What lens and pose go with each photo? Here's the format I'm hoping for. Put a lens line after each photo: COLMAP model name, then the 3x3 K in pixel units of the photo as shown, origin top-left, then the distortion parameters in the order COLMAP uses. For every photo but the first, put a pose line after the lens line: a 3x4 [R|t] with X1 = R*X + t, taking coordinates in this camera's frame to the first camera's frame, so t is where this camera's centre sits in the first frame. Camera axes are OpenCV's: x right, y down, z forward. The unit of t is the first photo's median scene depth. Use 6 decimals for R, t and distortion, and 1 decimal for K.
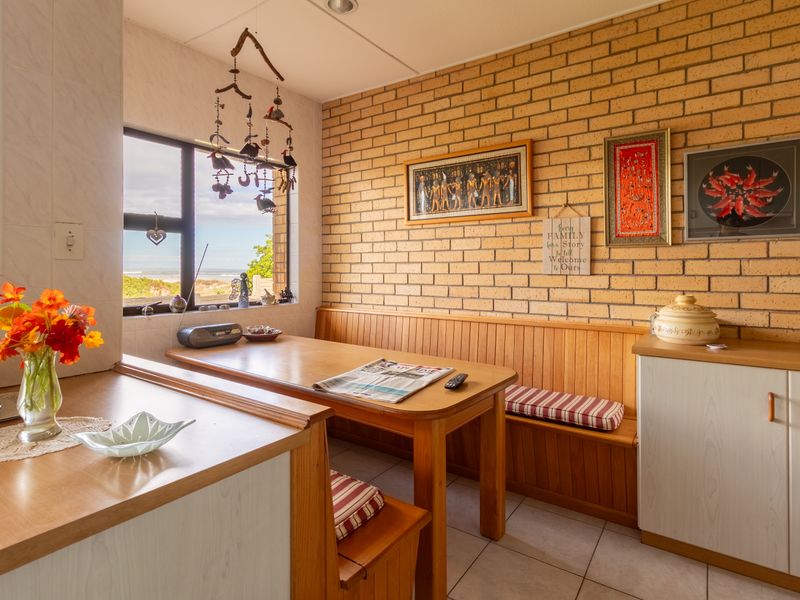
lens RADIAL K [[431.0, 0, 418.9], [0, 431.0, 267.5], [0, 0, 1]] dist [0.003733, 0.000485]
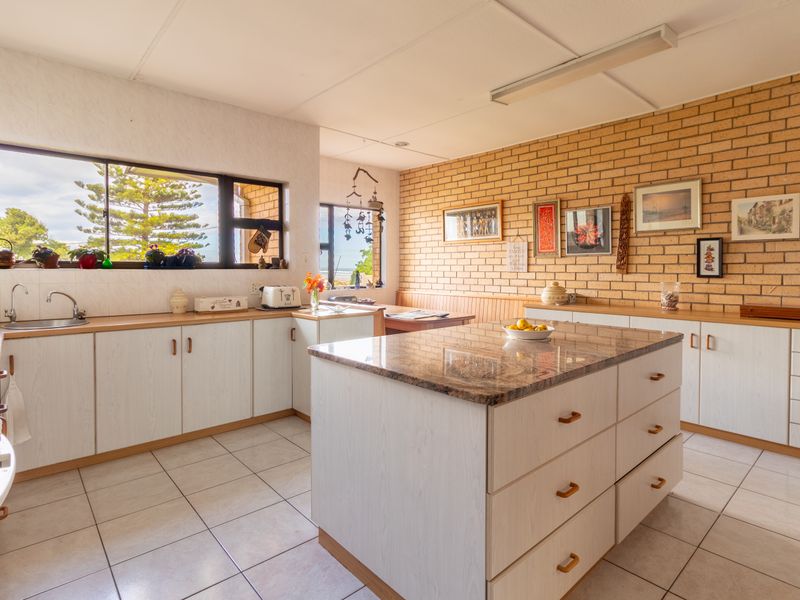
lens RADIAL K [[420.8, 0, 400.1], [0, 420.8, 273.4], [0, 0, 1]] dist [0.001721, 0.000212]
pose [[0.964322, 0.006360, -0.264655, 0.300407], [-0.002090, 0.999863, 0.016410, -0.005824], [0.264724, -0.015272, 0.964203, -0.832802]]
